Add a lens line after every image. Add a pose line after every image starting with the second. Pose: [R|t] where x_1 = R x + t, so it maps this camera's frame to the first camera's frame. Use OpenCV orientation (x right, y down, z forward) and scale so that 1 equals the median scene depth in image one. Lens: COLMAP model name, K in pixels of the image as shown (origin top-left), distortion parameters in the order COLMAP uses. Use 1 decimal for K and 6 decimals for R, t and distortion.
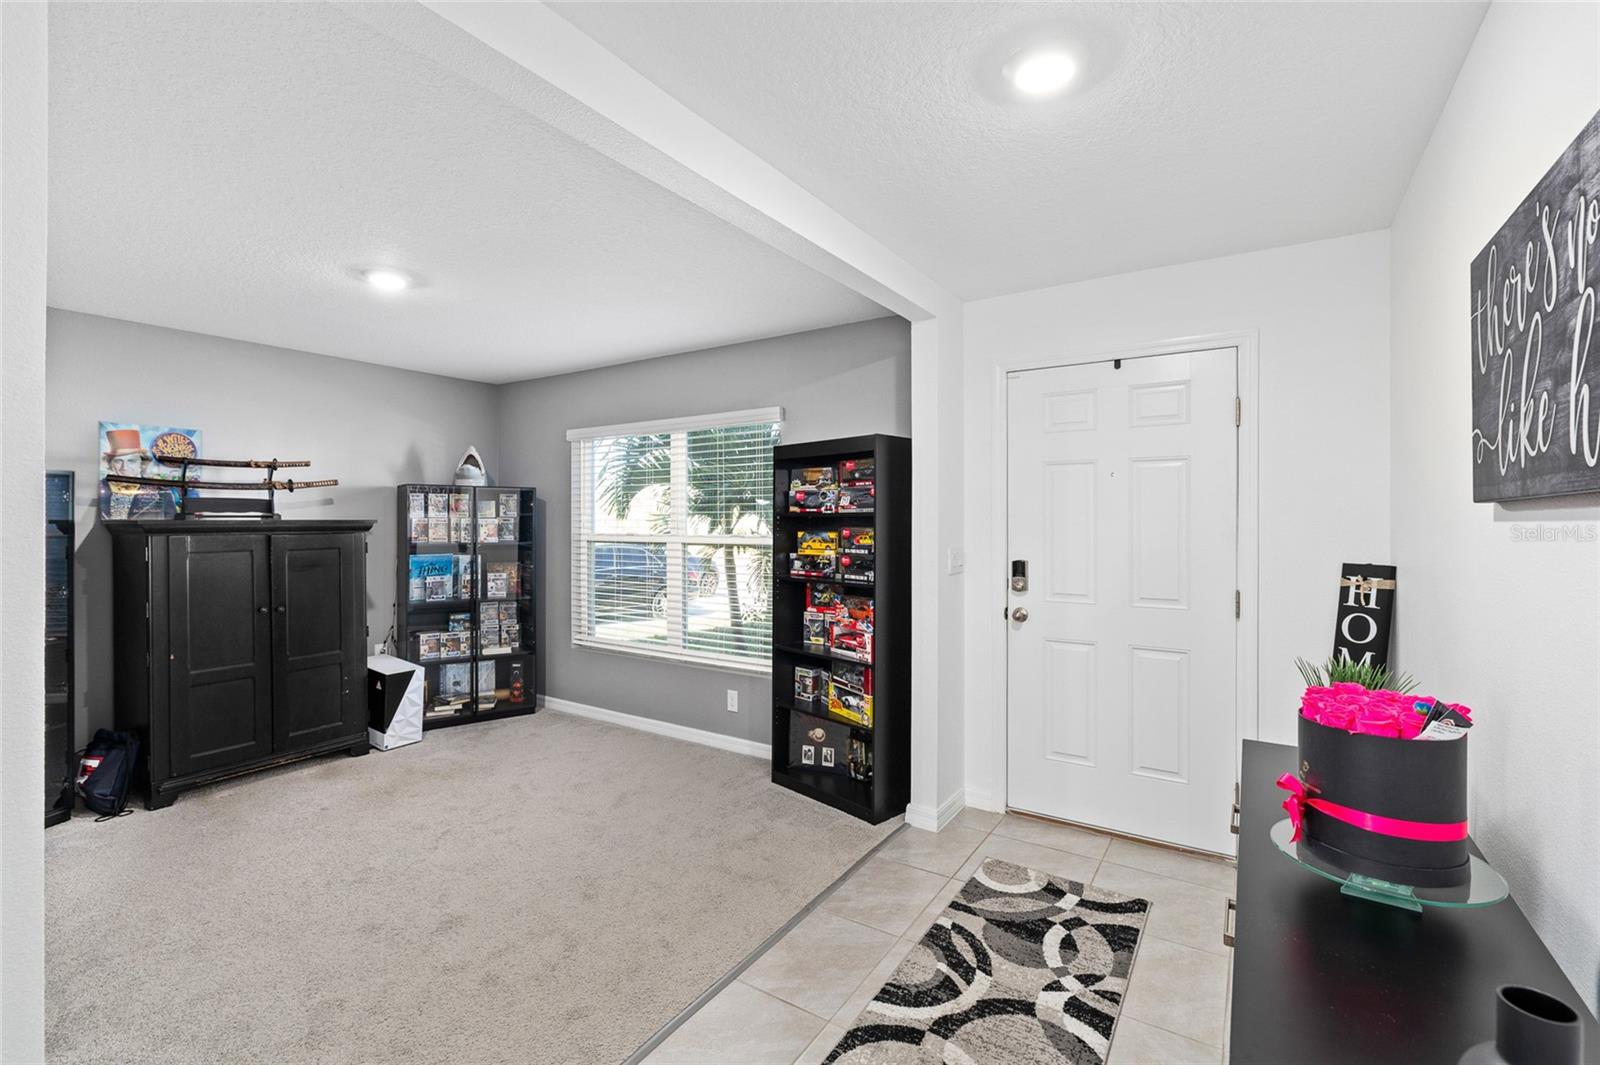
lens RADIAL K [[710.2, 0, 805.7], [0, 710.2, 527.0], [0, 0, 1]] dist [-0.008810, 0.002187]
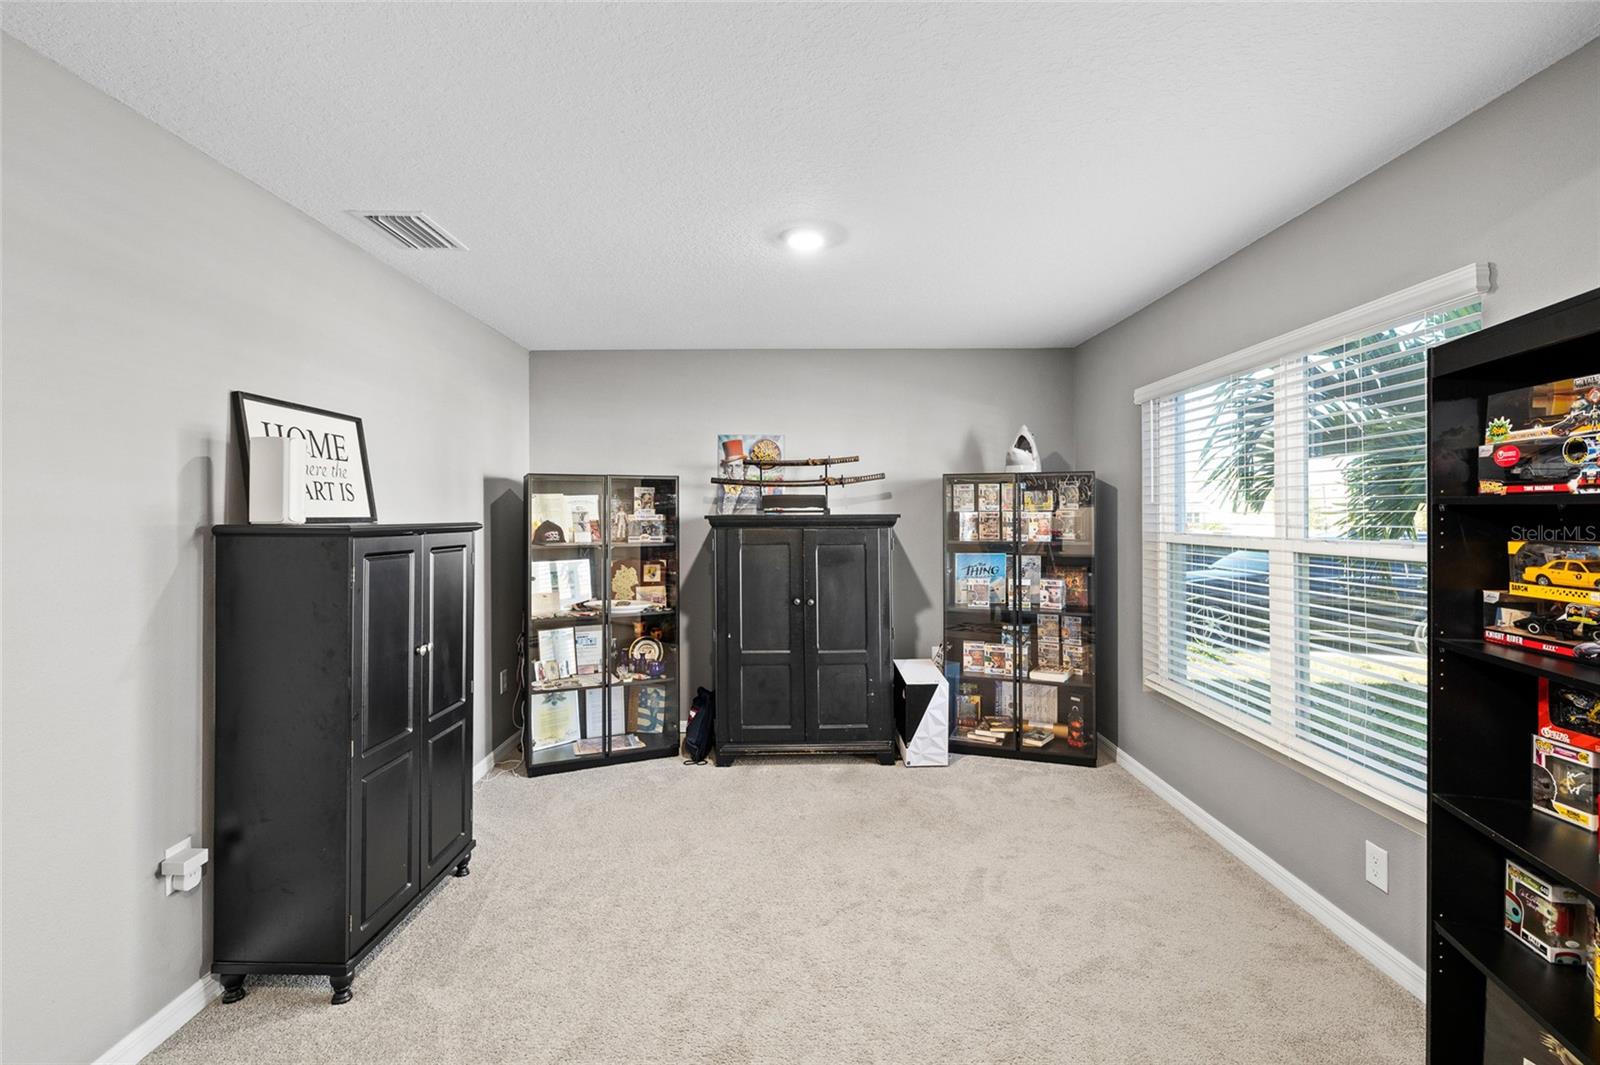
lens RADIAL K [[710.2, 0, 802.1], [0, 710.2, 512.7], [0, 0, 1]] dist [-0.008810, 0.002187]
pose [[0.551553, -0.003963, -0.834130, 0.105885], [-0.004912, 0.999956, -0.007999, -0.004371], [0.834125, 0.008509, 0.551509, 0.415746]]
